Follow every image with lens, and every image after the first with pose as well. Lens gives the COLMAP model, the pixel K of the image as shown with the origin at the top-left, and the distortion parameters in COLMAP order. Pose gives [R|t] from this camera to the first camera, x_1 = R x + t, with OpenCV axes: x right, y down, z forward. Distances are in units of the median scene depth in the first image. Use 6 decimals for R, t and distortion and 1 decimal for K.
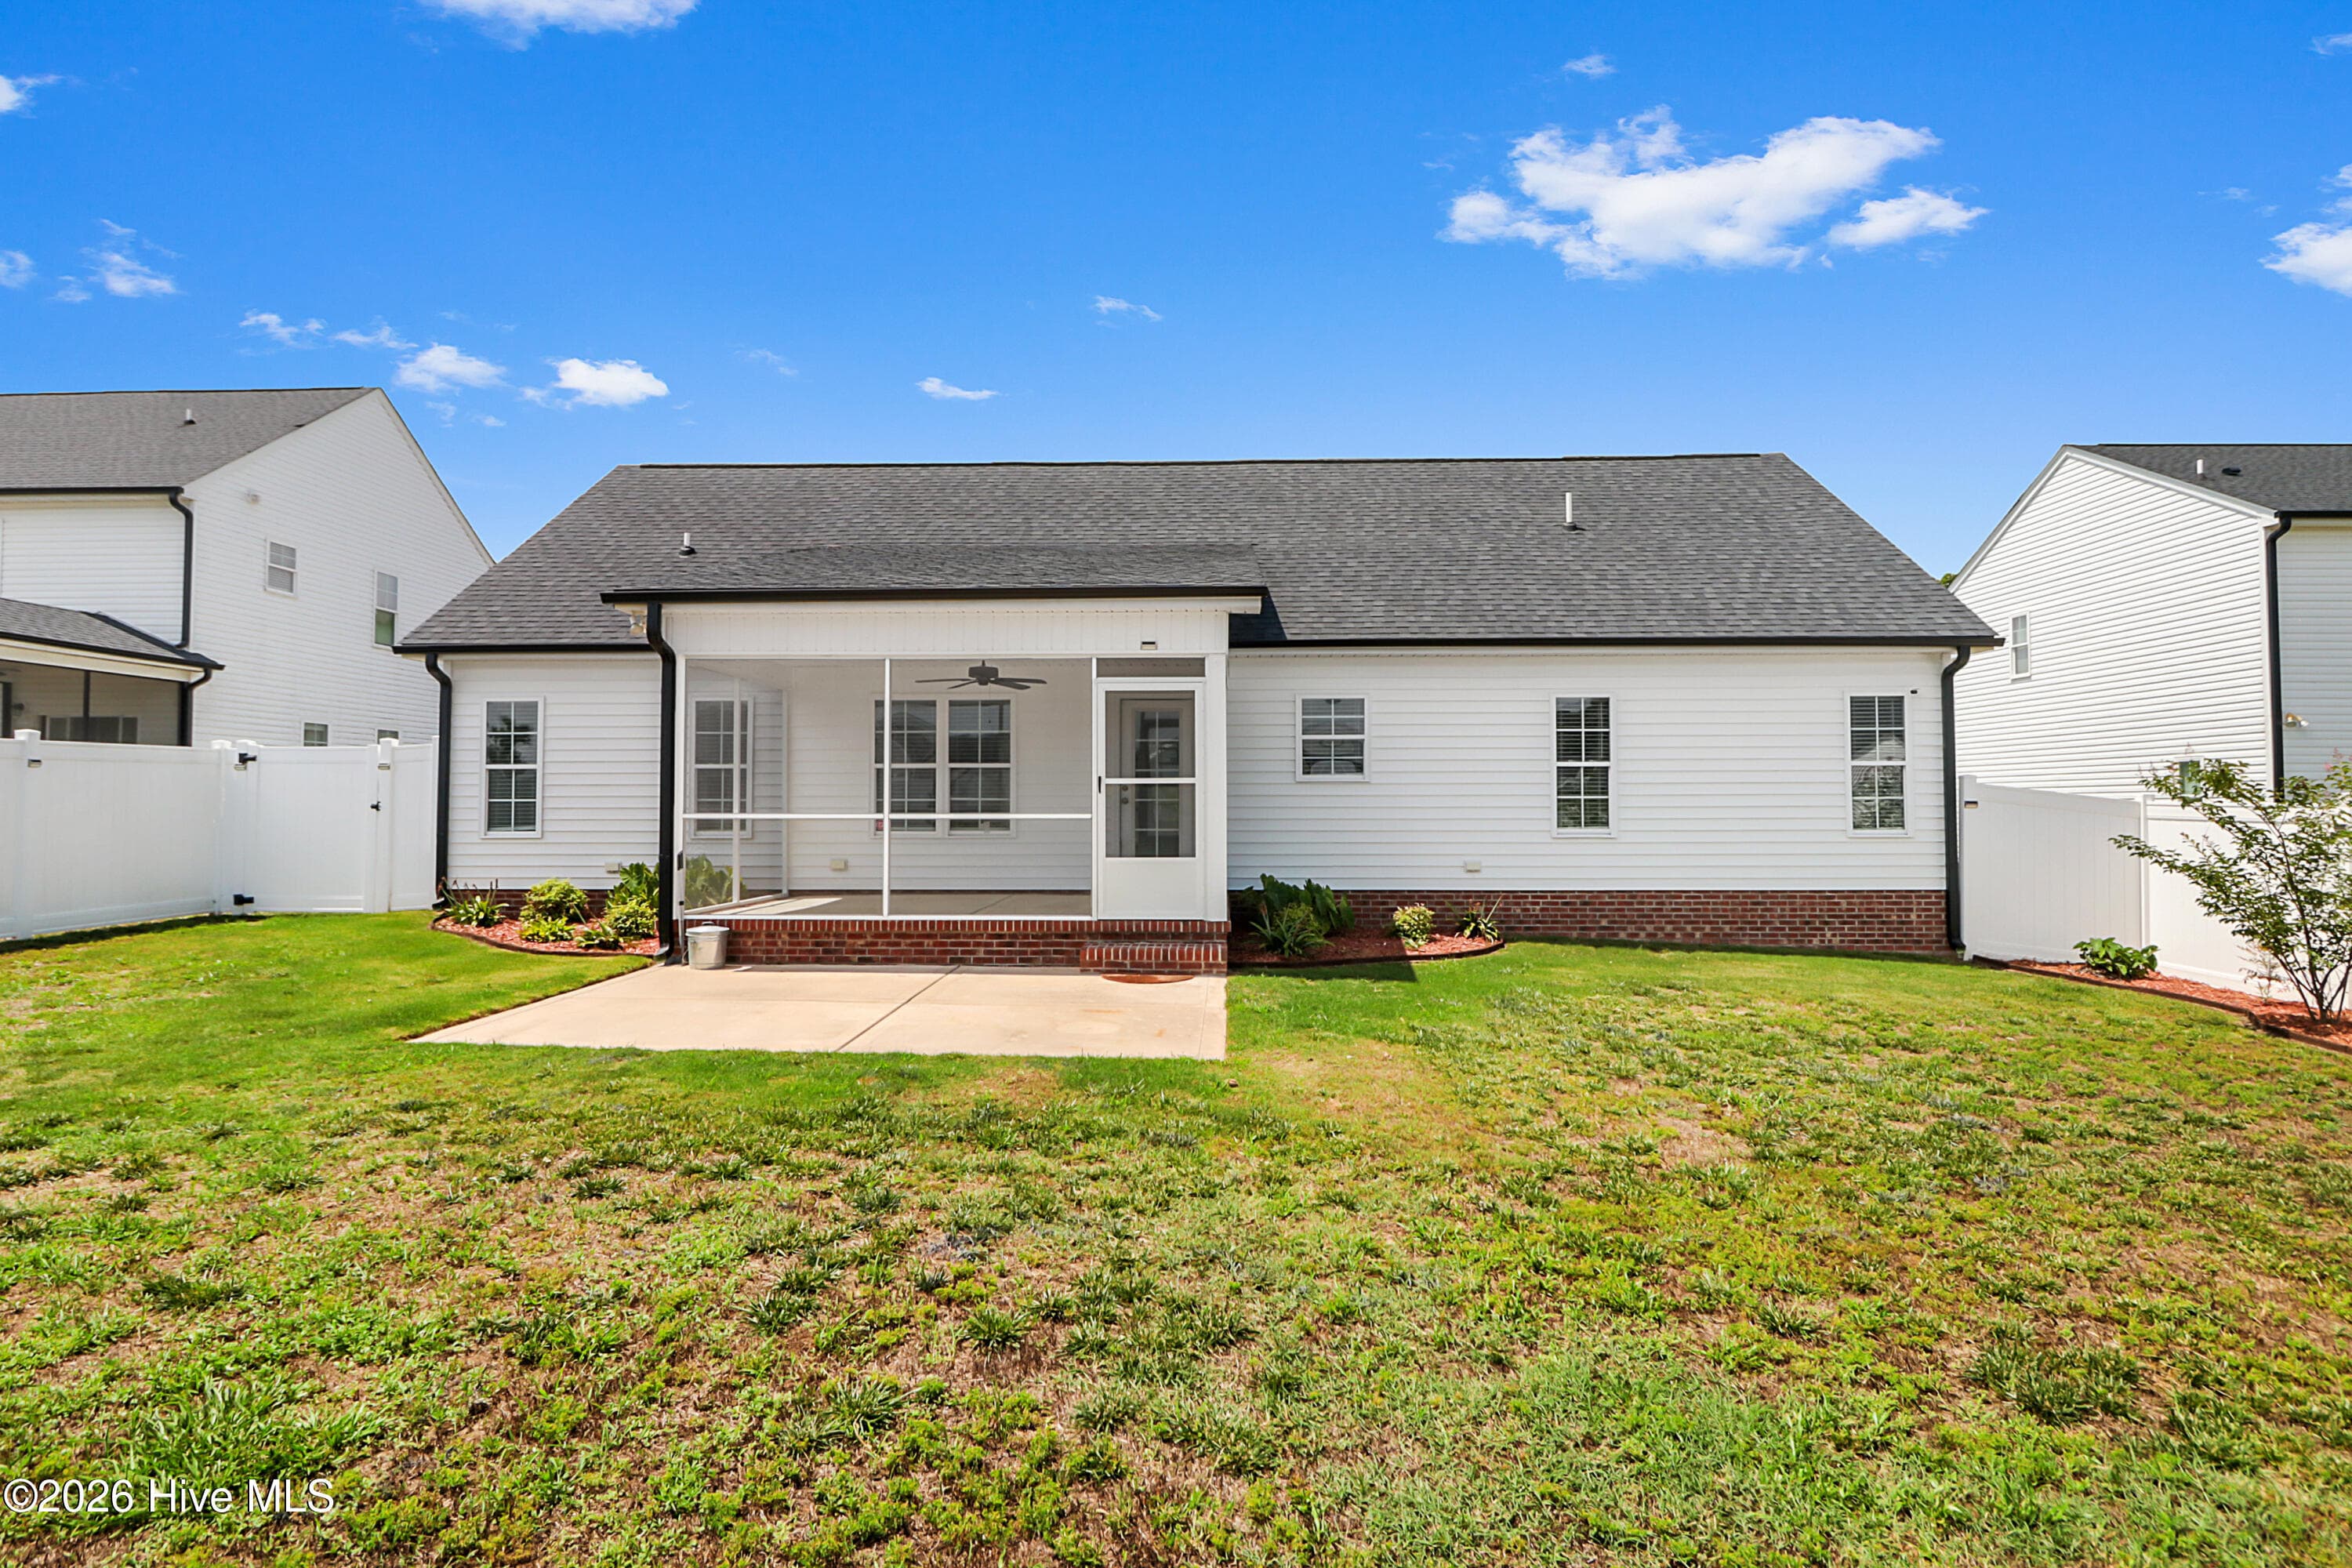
lens RADIAL K [[1326.3, 0, 1176.6], [0, 1326.3, 757.4], [0, 0, 1]] dist [0.001223, -0.001222]
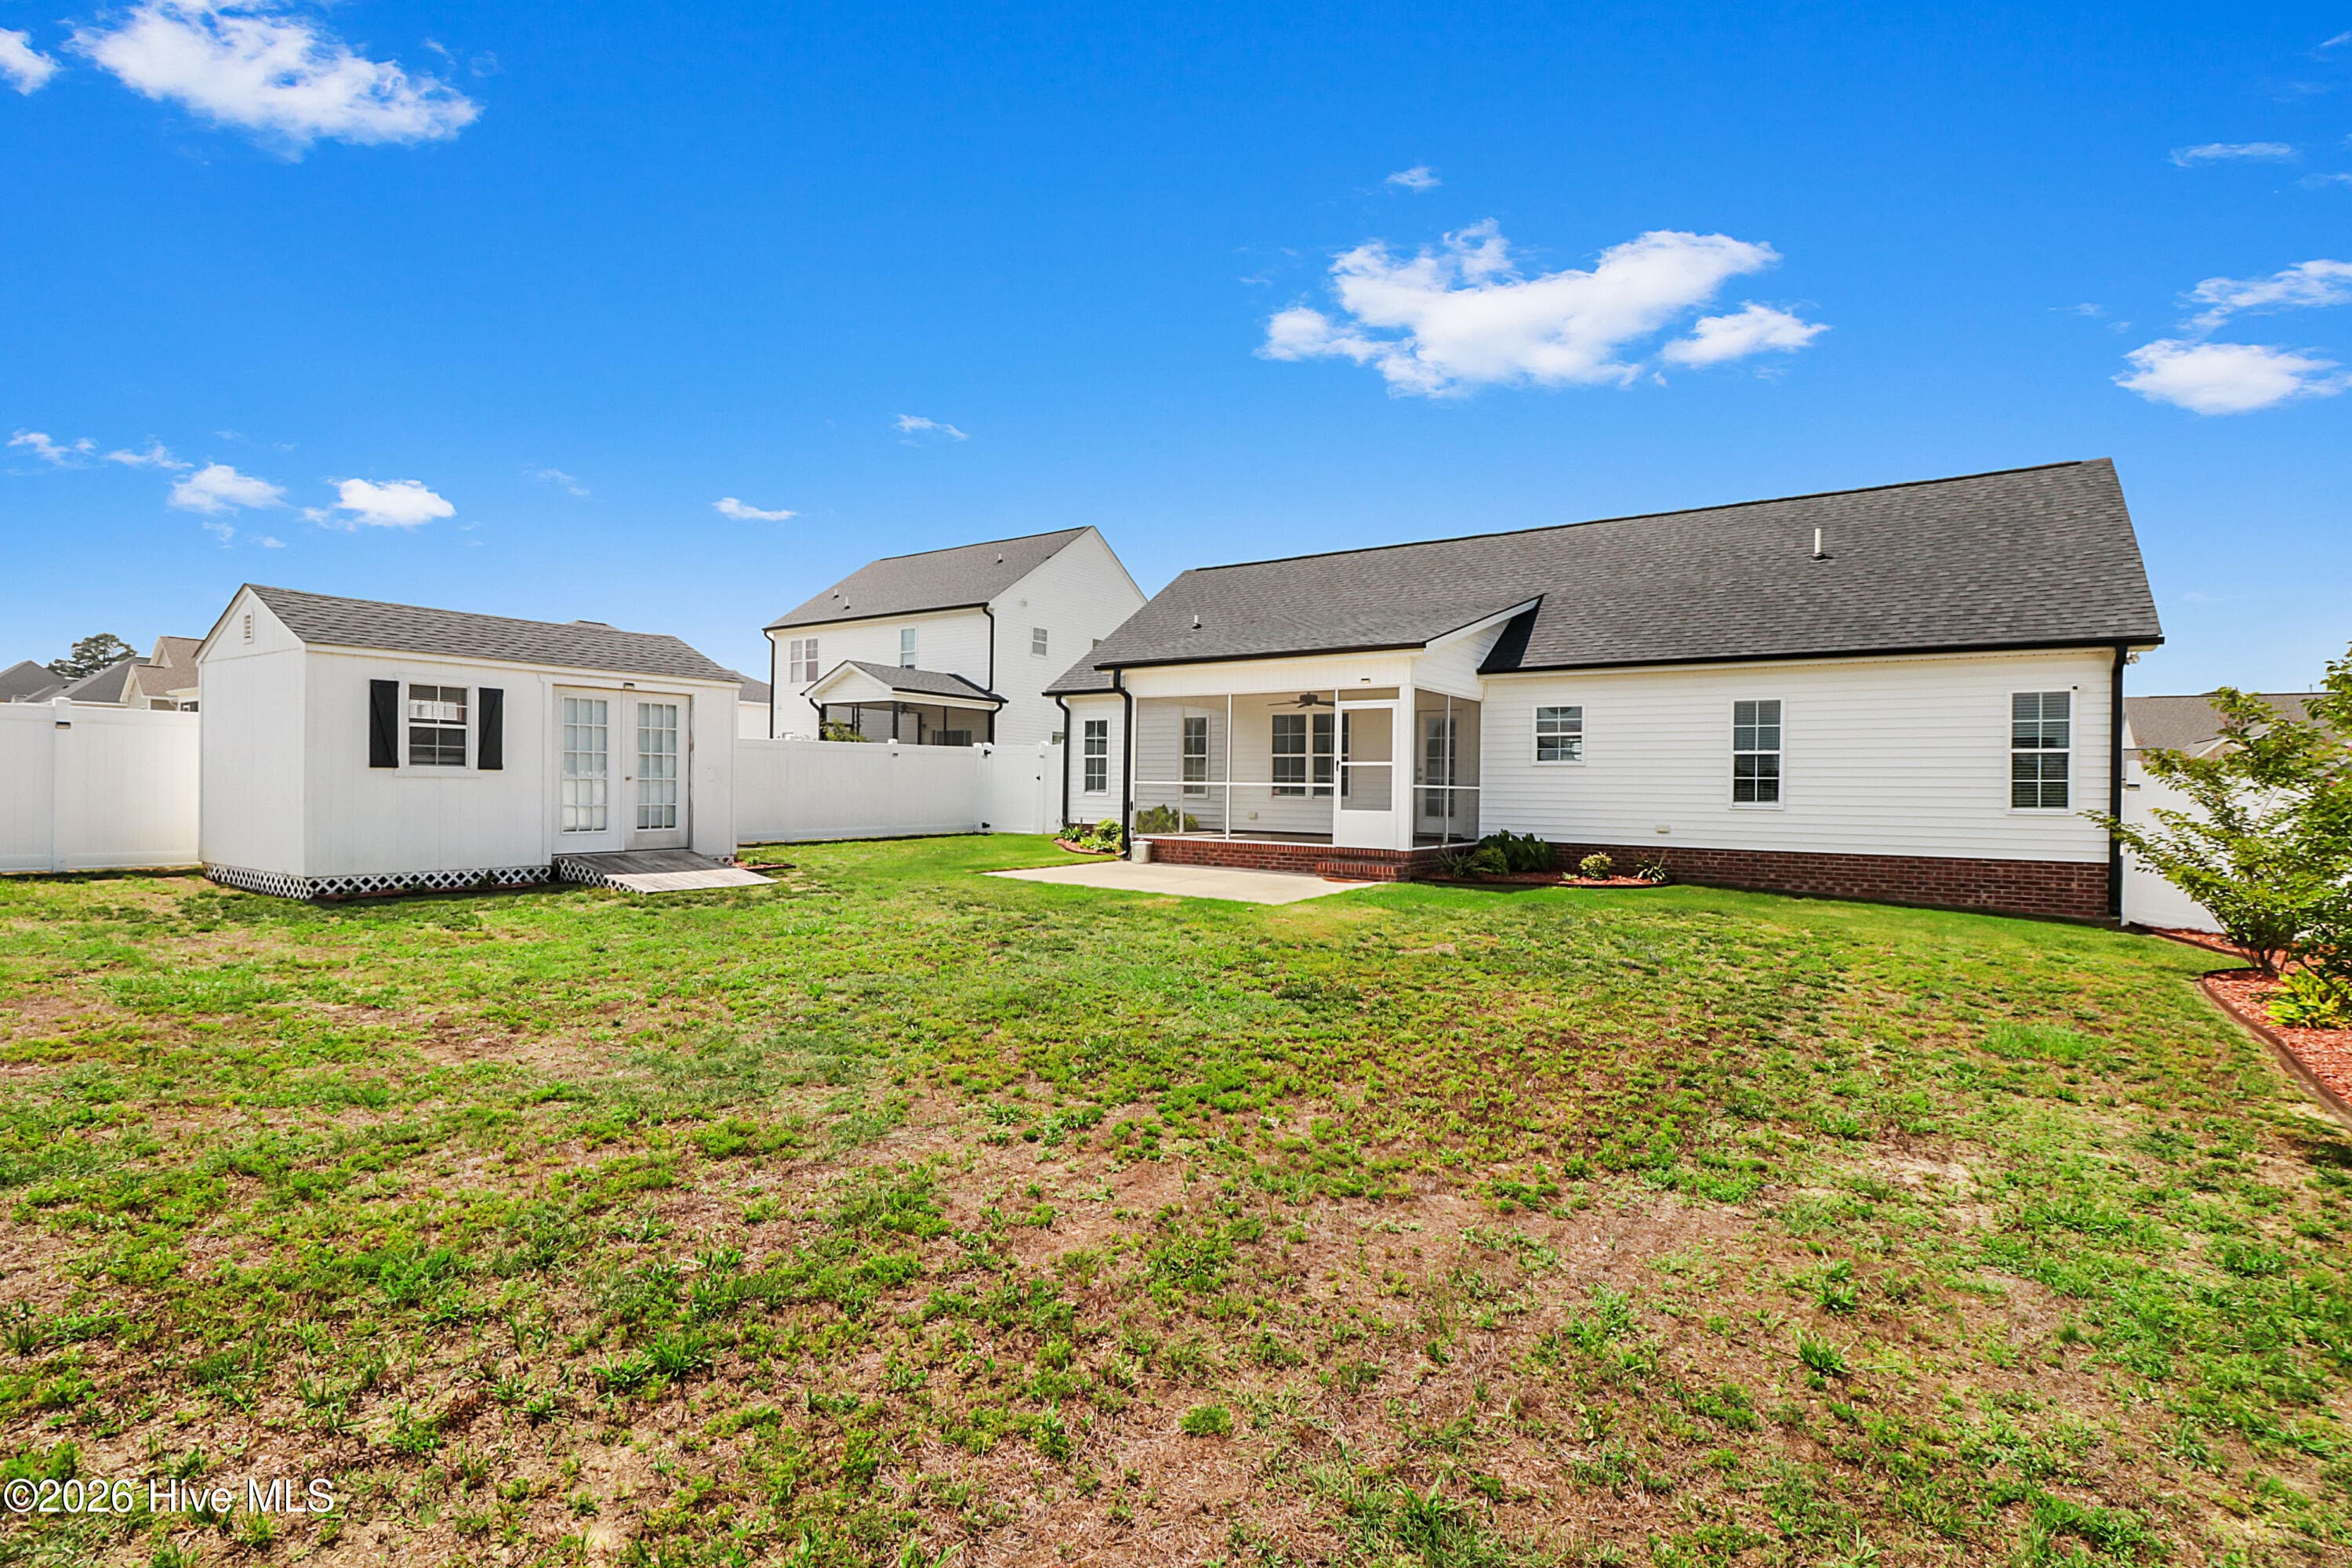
lens RADIAL K [[1256.2, 0, 1165.6], [0, 1256.2, 805.5], [0, 0, 1]] dist [0.003688, -0.012735]
pose [[0.816548, 0.020307, -0.576921, 0.544313], [0.005148, 0.999085, 0.042453, 0.001636], [0.577255, -0.037635, 0.815696, -0.330857]]
